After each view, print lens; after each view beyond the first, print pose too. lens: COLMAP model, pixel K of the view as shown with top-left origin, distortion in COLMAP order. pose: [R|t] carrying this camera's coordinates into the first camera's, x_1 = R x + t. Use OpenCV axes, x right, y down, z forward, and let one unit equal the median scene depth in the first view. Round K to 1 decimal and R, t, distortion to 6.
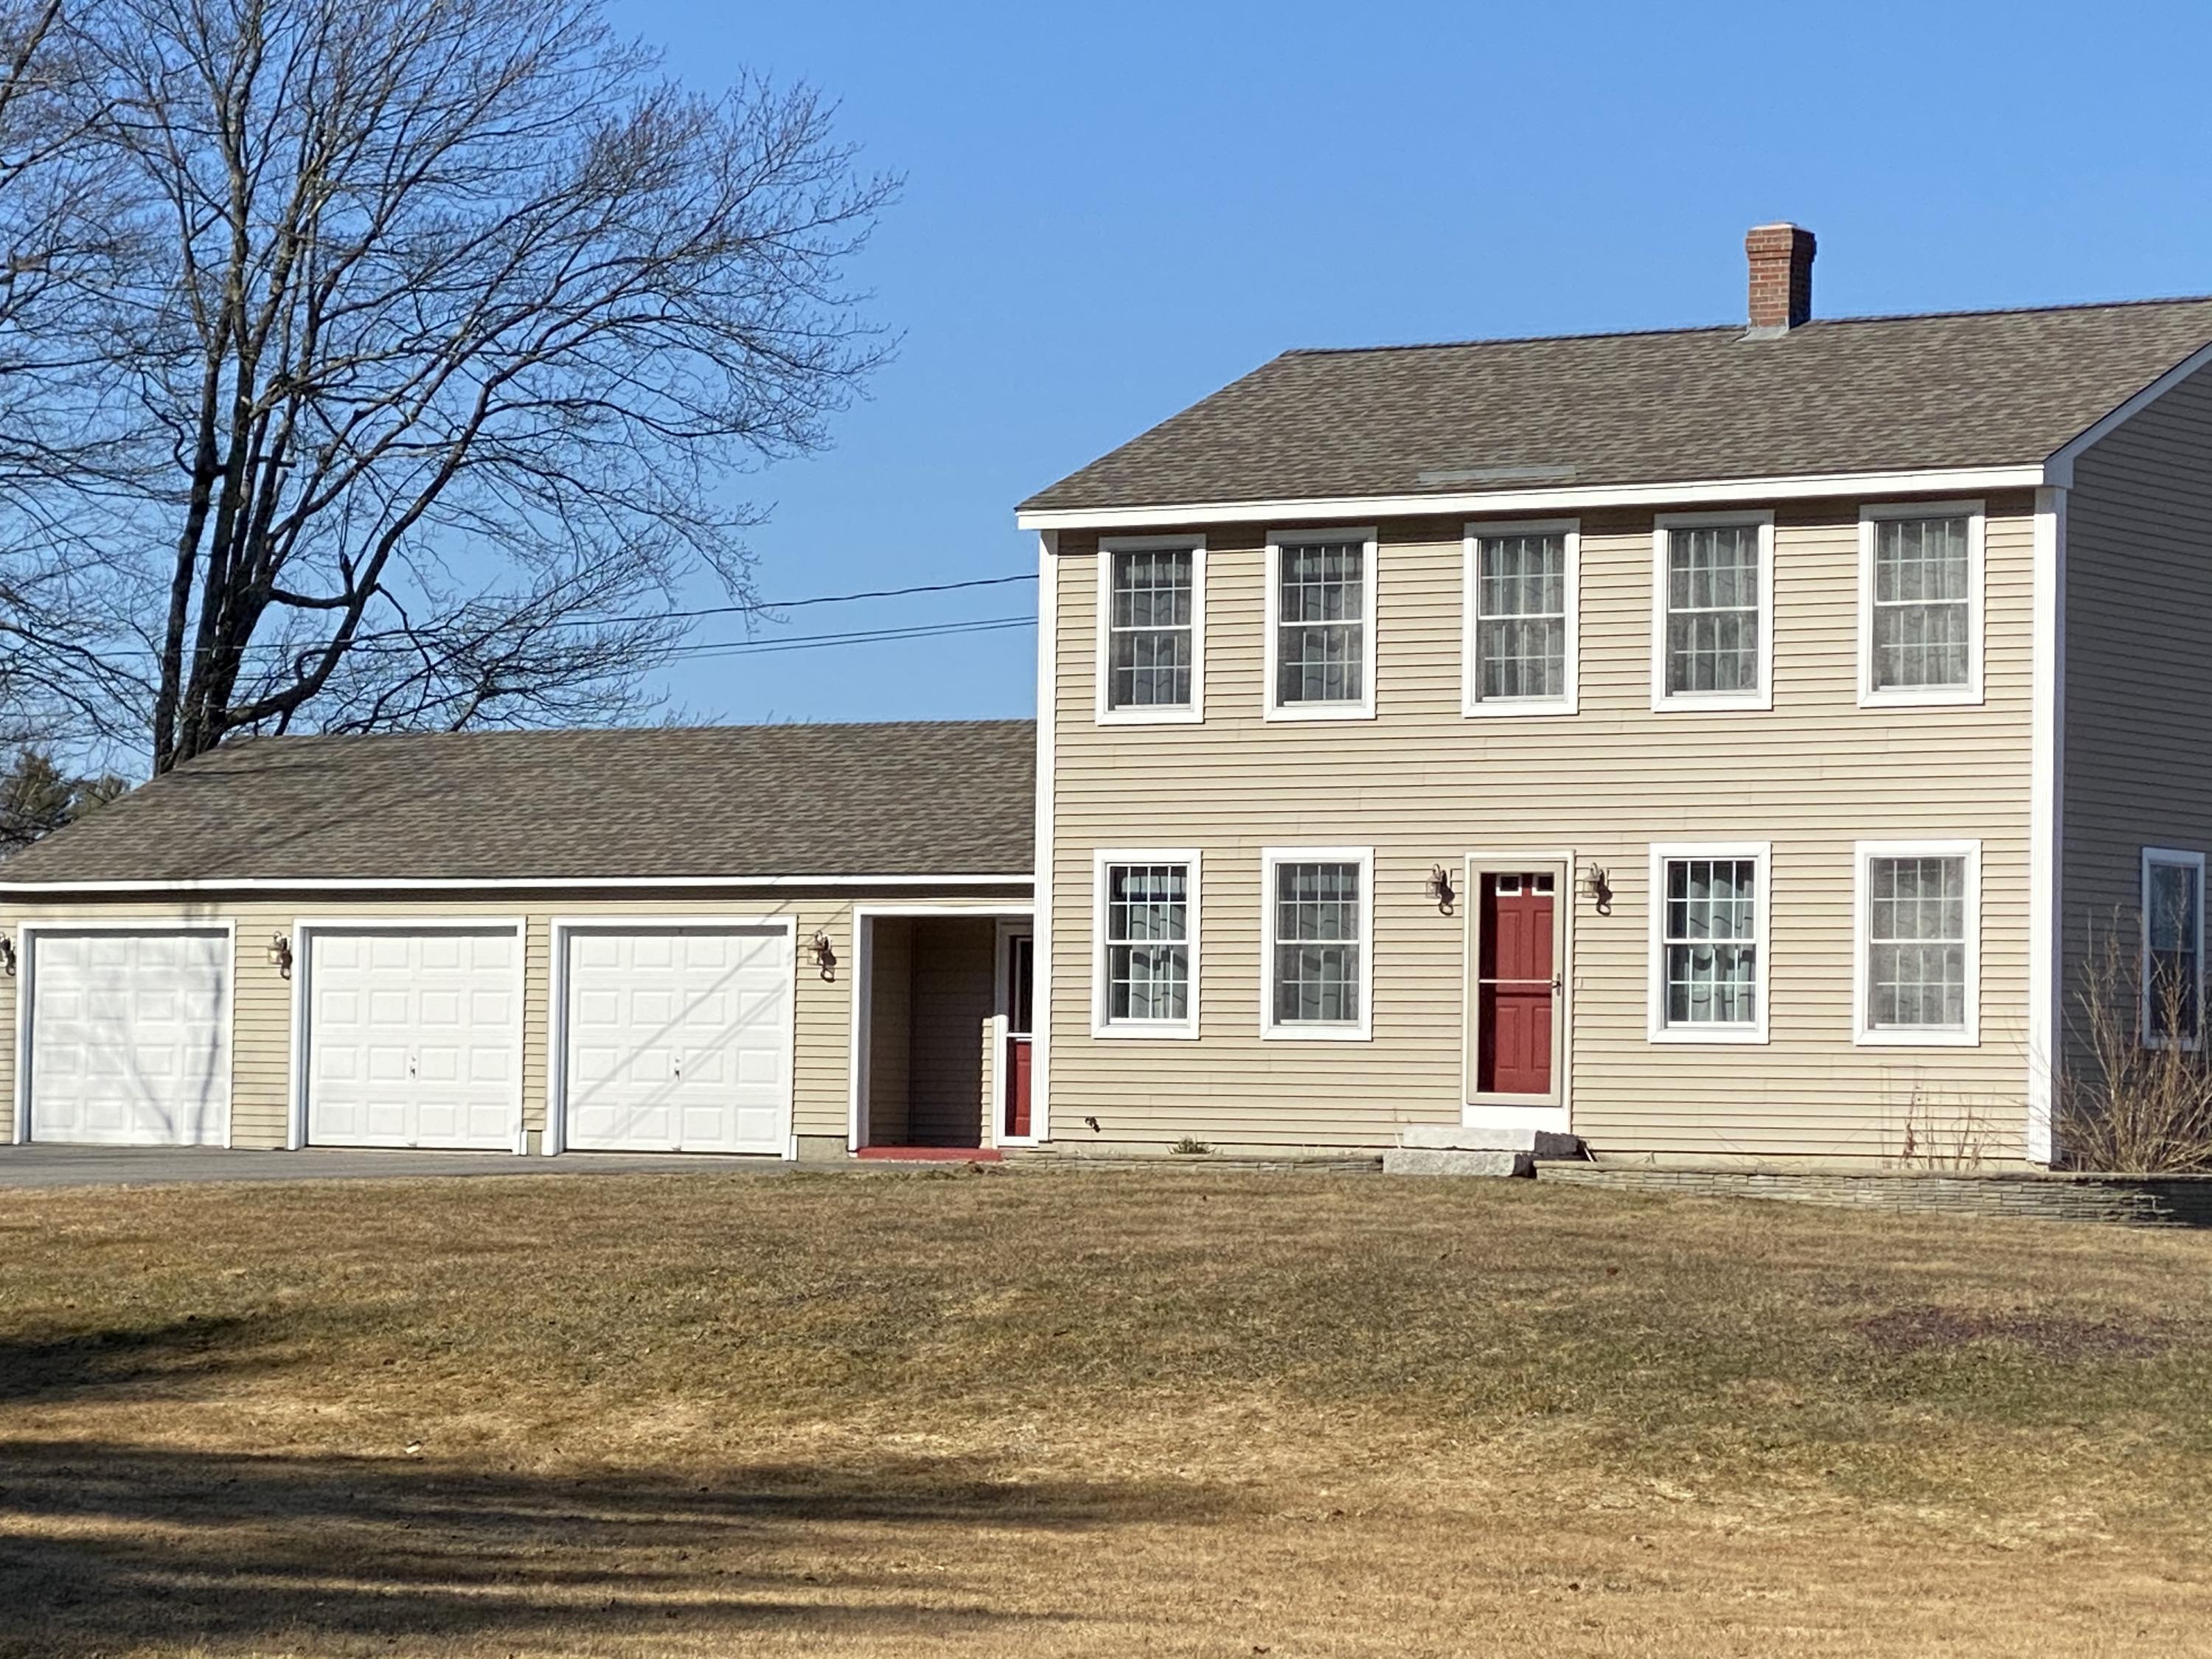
lens RADIAL K [[6770.2, 0, 1106.0], [0, 6770.2, 829.5], [0, 0, 1]] dist [-0.129021, -0.518054]
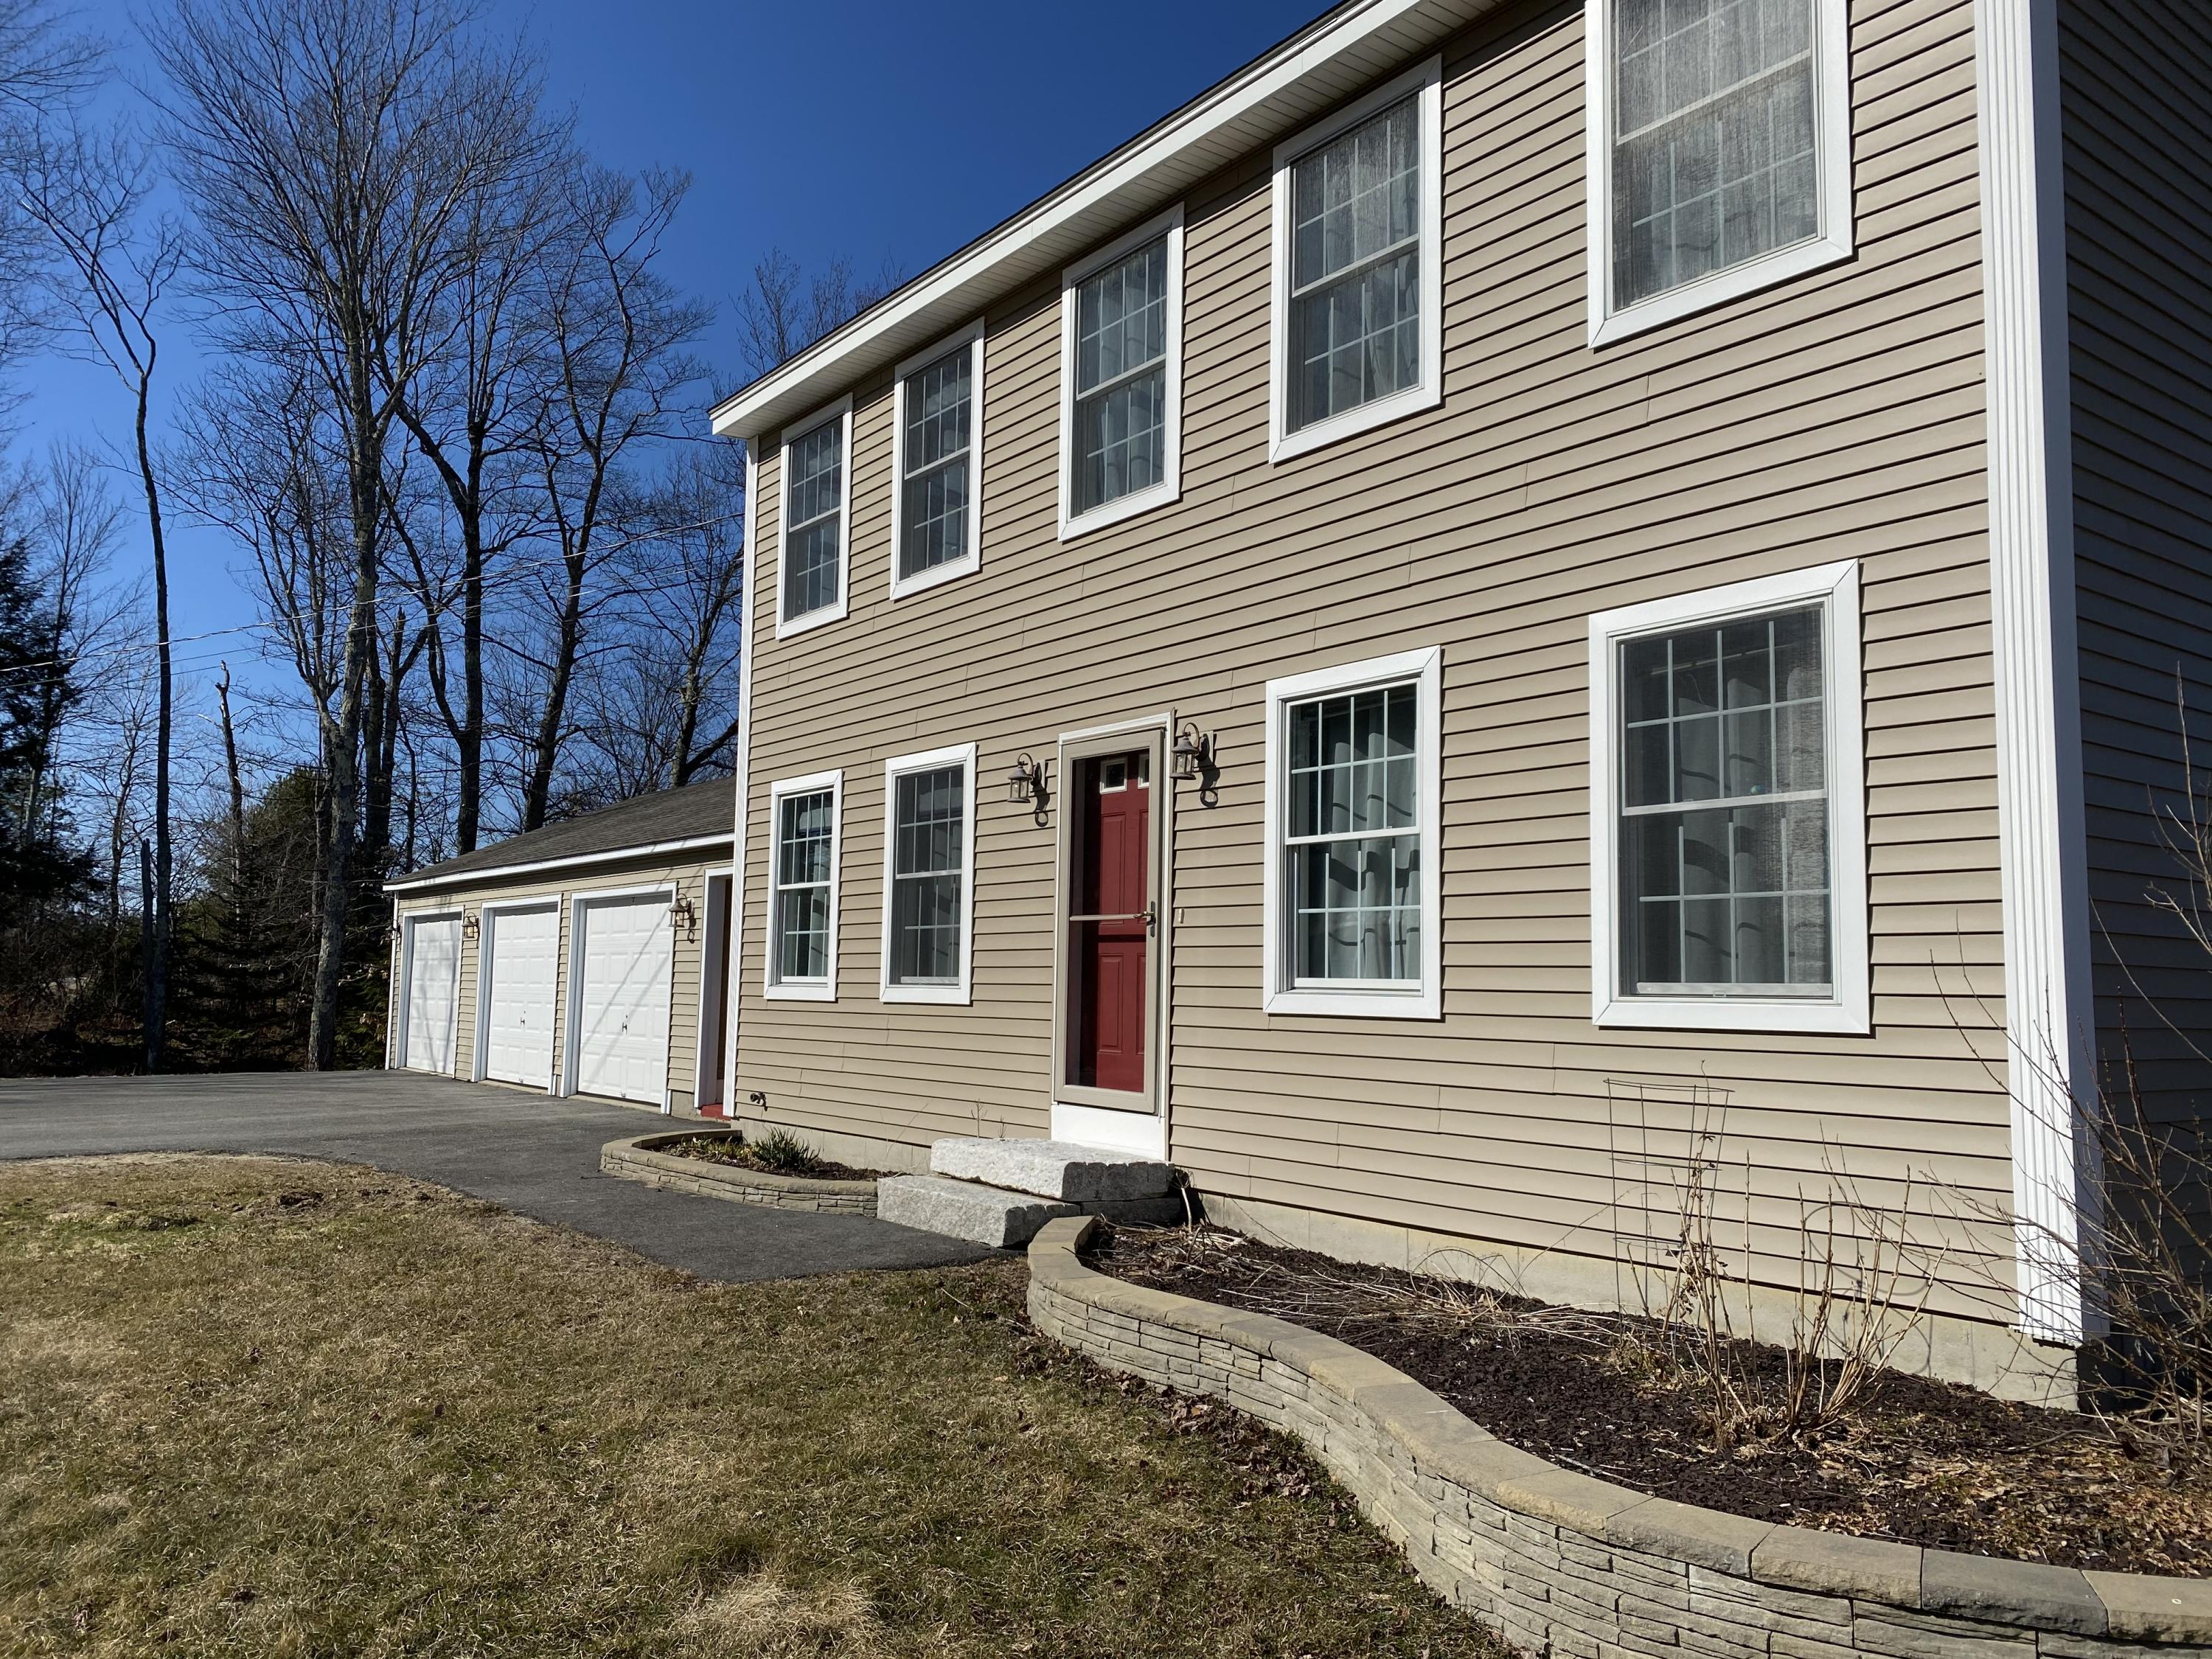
lens RADIAL K [[1691.7, 0, 1106.0], [0, 1691.7, 829.5], [0, 0, 1]] dist [0.084742, -0.229974]
pose [[0.950891, -0.027475, -0.308303, 0.109161], [0.008202, 0.997939, -0.063639, 0.023879], [0.309416, 0.057985, 0.949157, 0.824088]]
